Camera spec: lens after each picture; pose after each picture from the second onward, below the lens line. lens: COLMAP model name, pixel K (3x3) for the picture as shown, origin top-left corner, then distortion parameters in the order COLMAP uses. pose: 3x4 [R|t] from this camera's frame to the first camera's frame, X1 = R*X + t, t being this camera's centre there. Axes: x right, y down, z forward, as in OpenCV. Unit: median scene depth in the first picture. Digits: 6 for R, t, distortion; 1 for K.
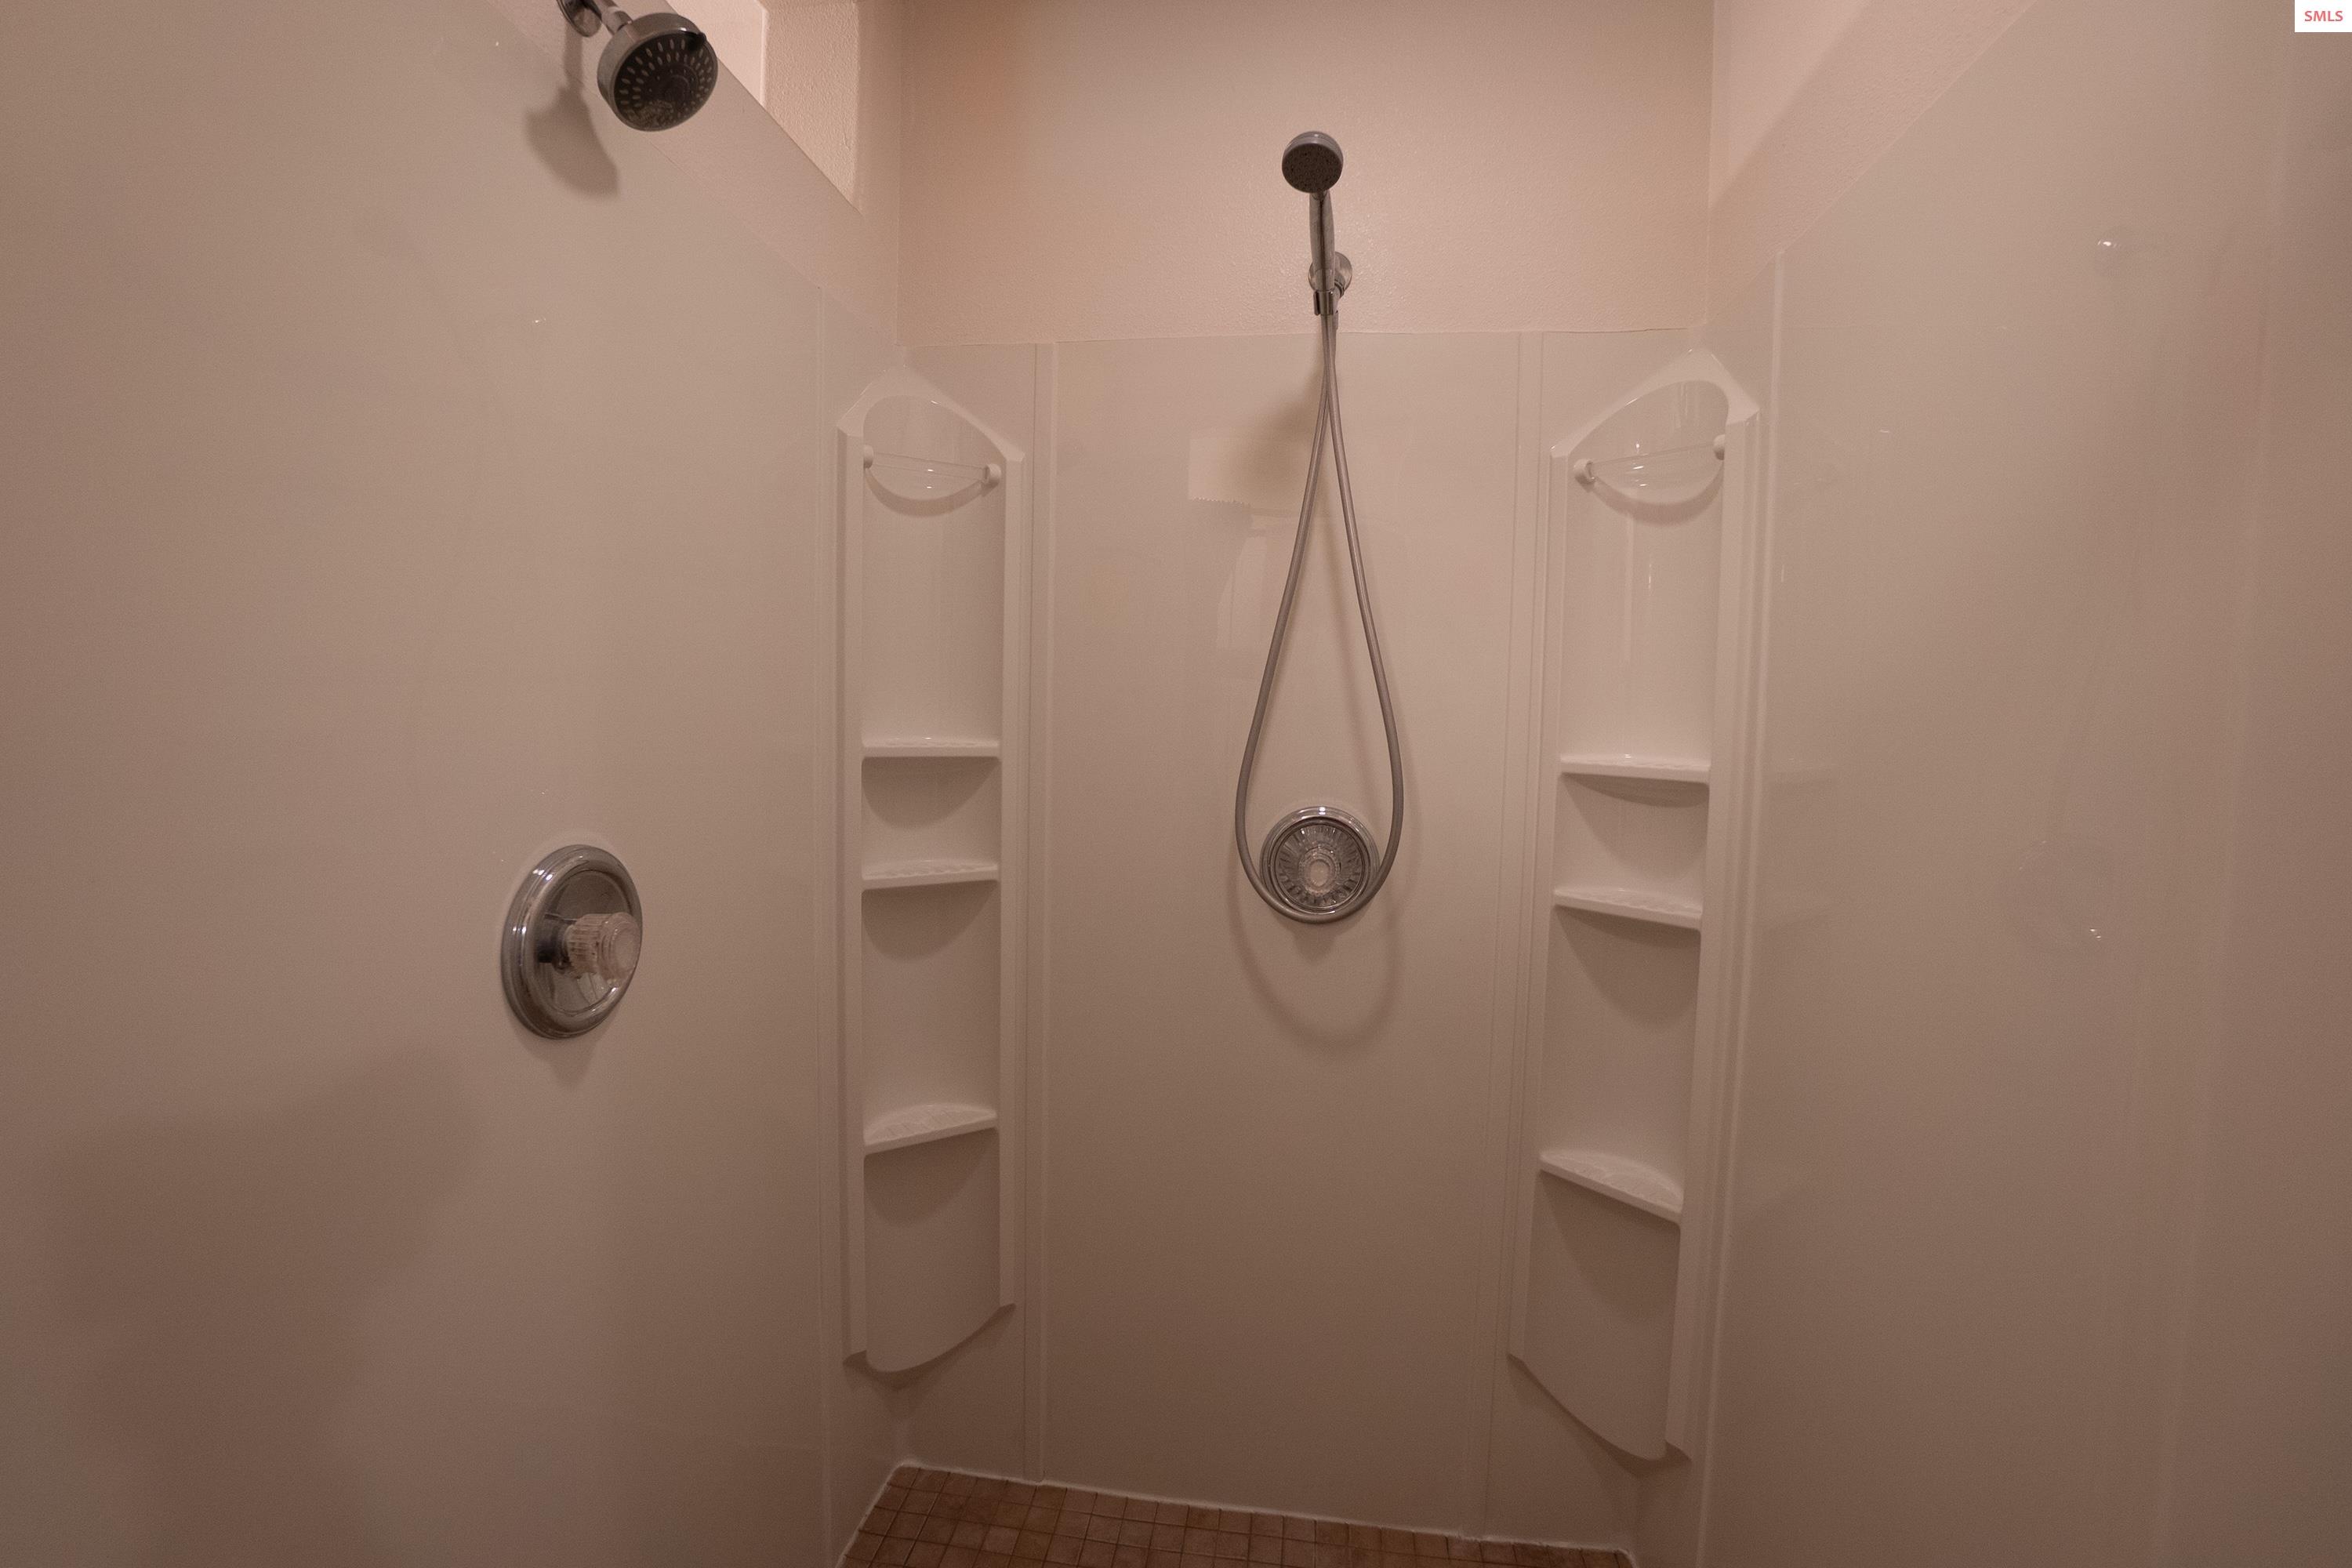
lens RADIAL K [[1045.9, 0, 1176.0], [0, 1045.9, 784.0], [0, 0, 1]] dist [-0.058636, 0.000088]
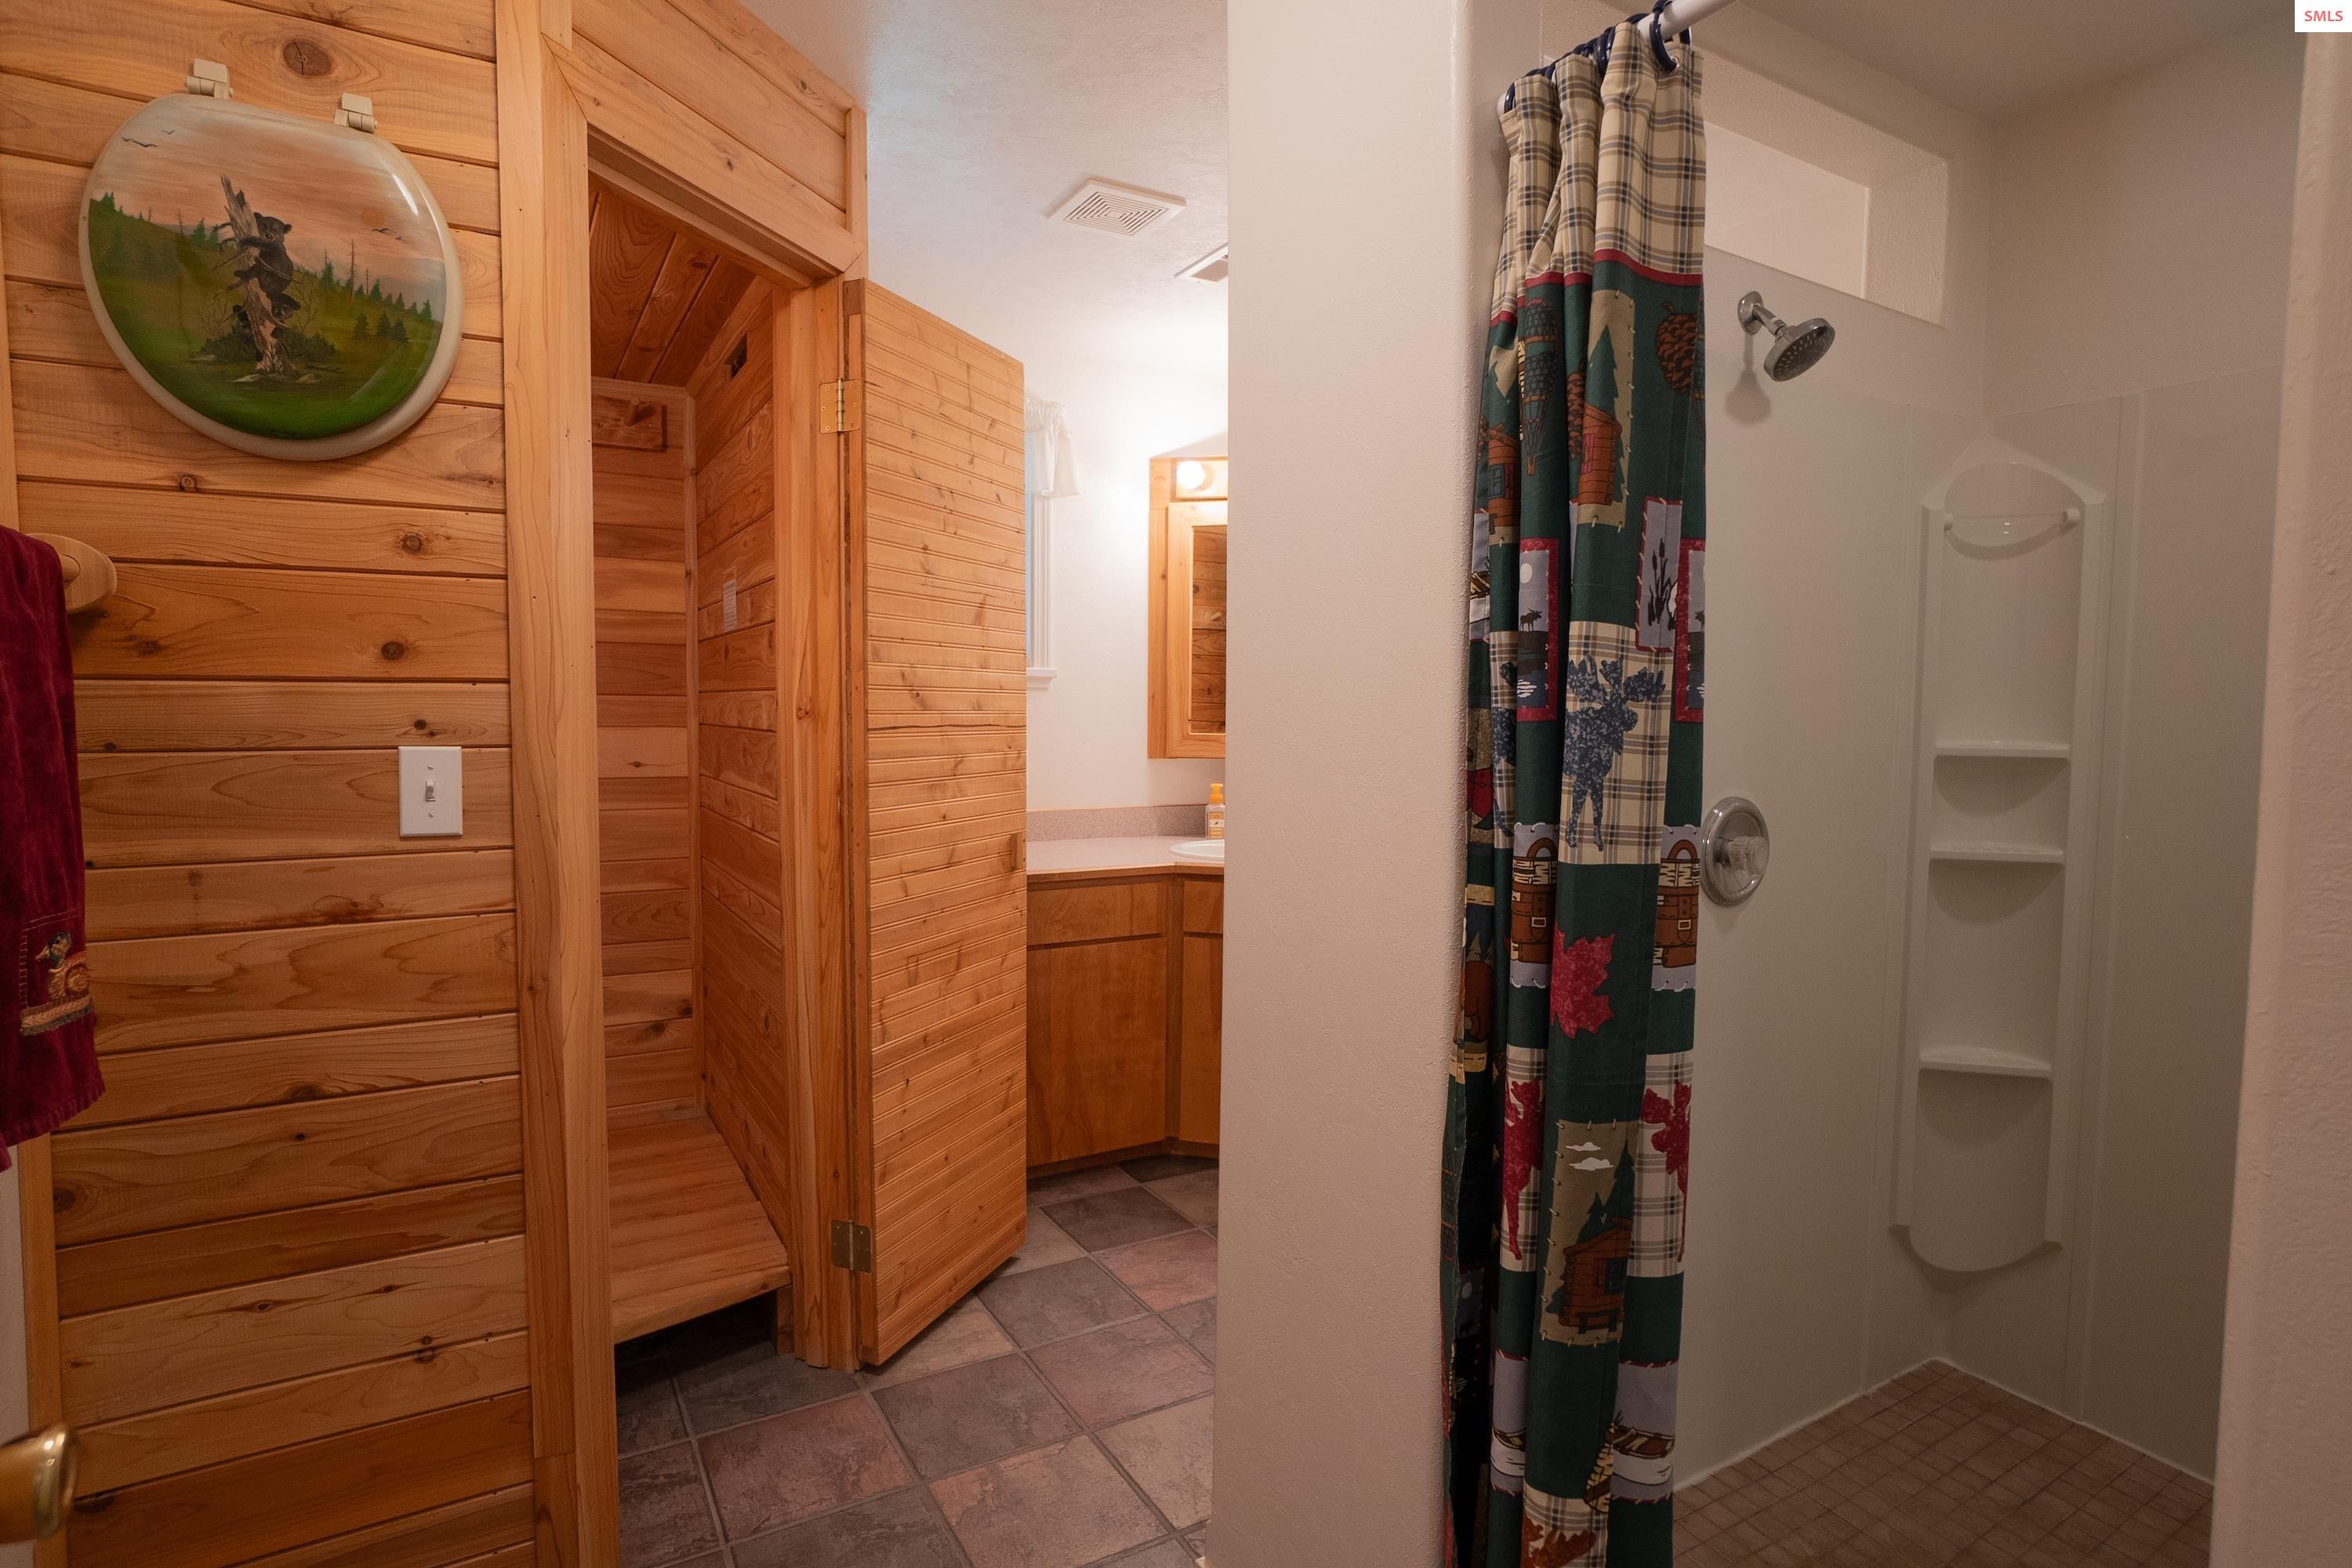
lens RADIAL K [[1198.1, 0, 1176.0], [0, 1198.1, 784.0], [0, 0, 1]] dist [-0.001768, 0.000034]
pose [[0.634369, 0.033507, -0.772304, 0.238062], [-0.044734, 0.998977, 0.006597, 0.039987], [0.771735, 0.030363, 0.635219, -0.635568]]
